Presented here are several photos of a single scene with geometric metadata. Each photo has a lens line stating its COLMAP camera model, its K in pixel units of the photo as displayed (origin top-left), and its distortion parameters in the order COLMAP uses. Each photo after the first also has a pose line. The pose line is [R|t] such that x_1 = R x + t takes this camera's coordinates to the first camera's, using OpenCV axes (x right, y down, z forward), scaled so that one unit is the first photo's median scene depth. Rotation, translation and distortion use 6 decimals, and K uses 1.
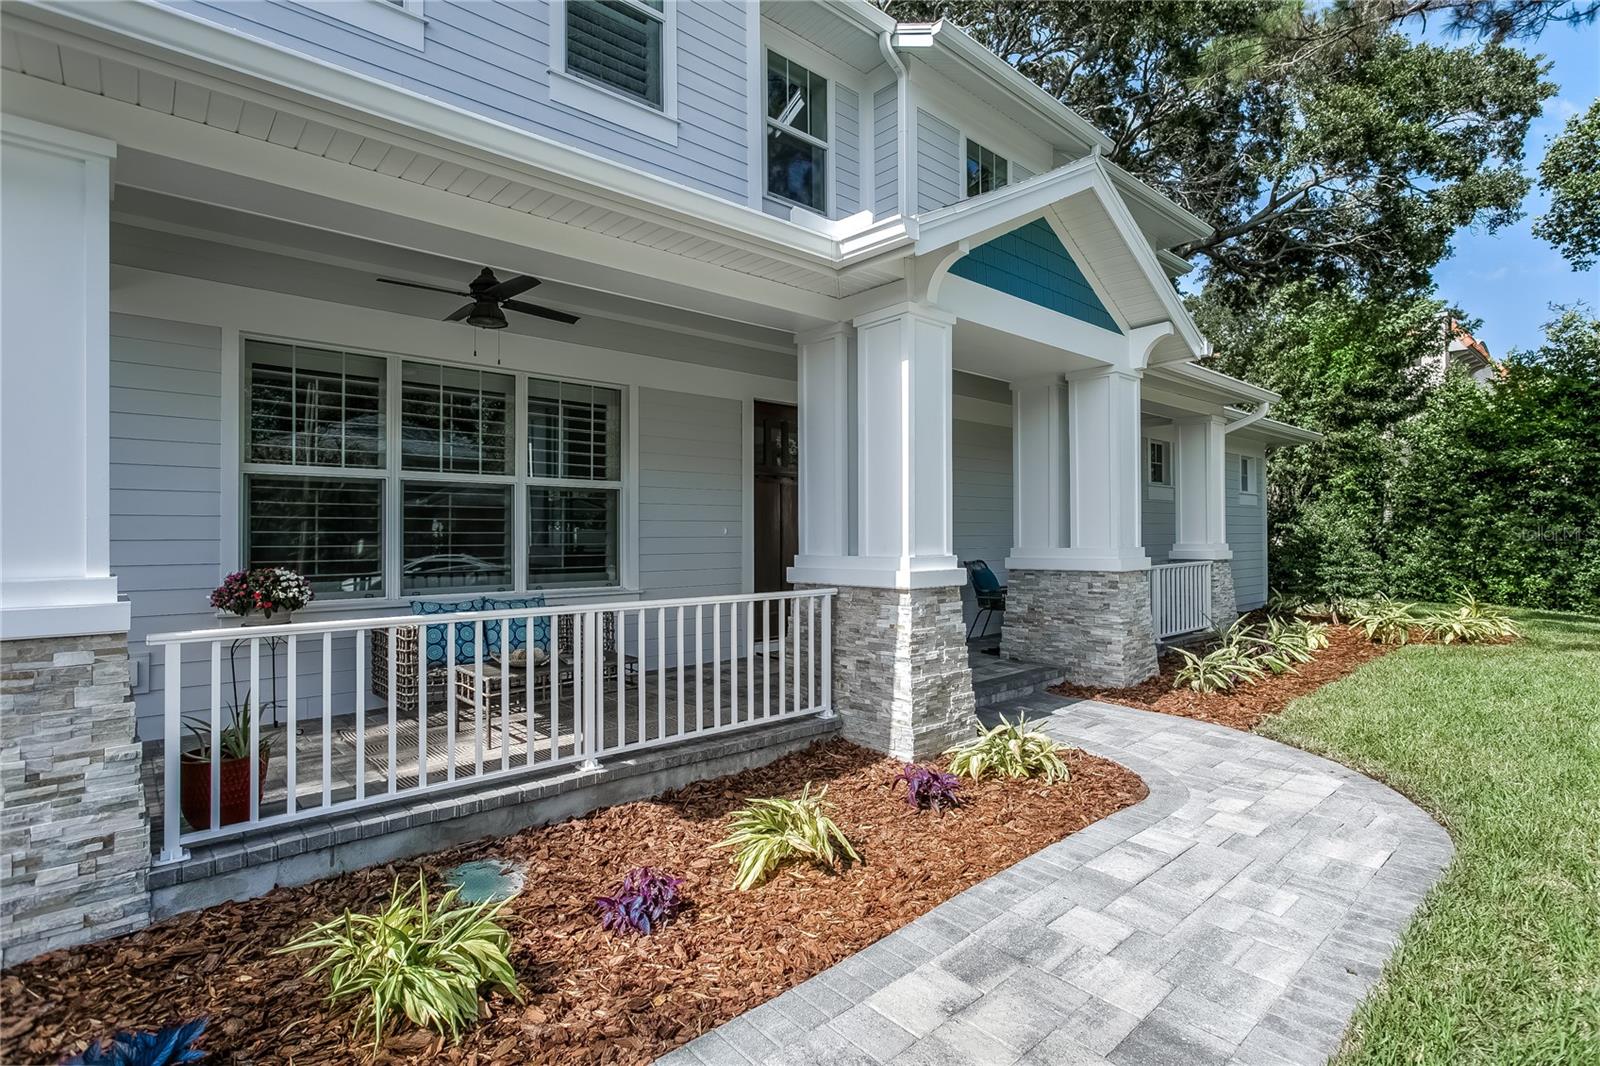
lens RADIAL K [[833.5, 0, 800.0], [0, 833.5, 533.0], [0, 0, 1]] dist [-0.002722, -0.000656]
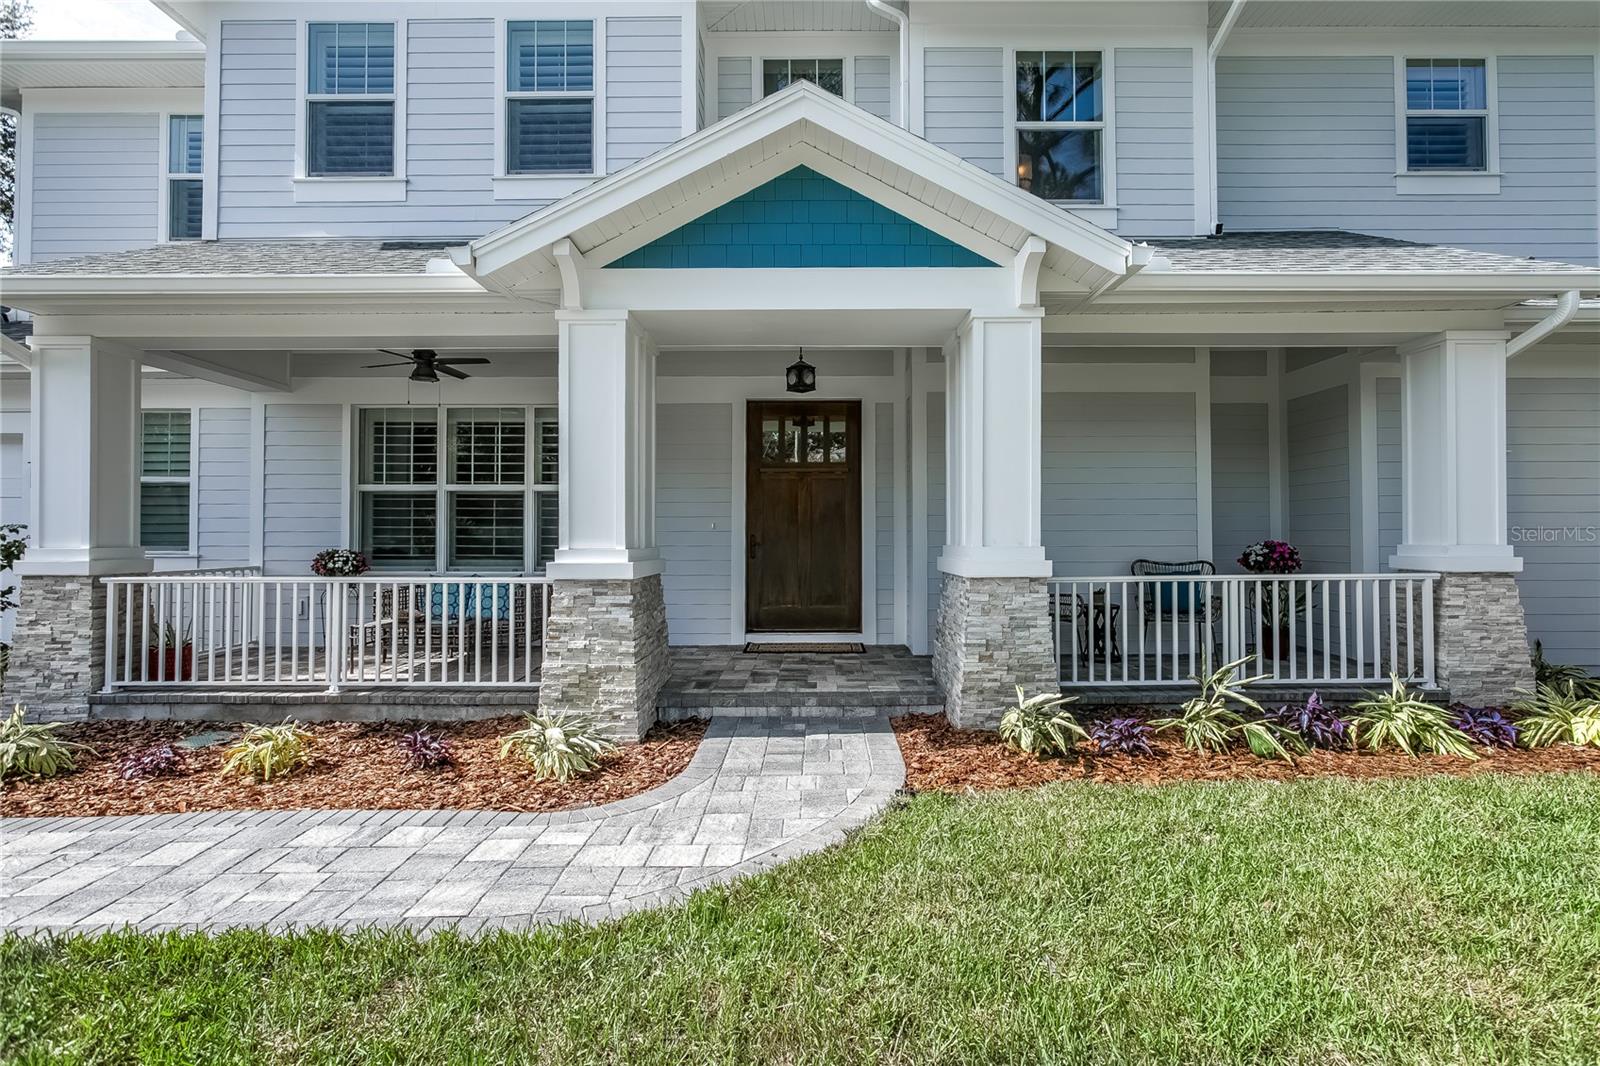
lens RADIAL K [[814.3, 0, 794.8], [0, 814.3, 527.8], [0, 0, 1]] dist [-0.003830, 0.000132]
pose [[0.710065, -0.000953, -0.704136, 1.229161], [-0.000312, 0.999999, -0.001667, 0.003231], [0.704136, 0.001403, 0.710063, 0.540680]]
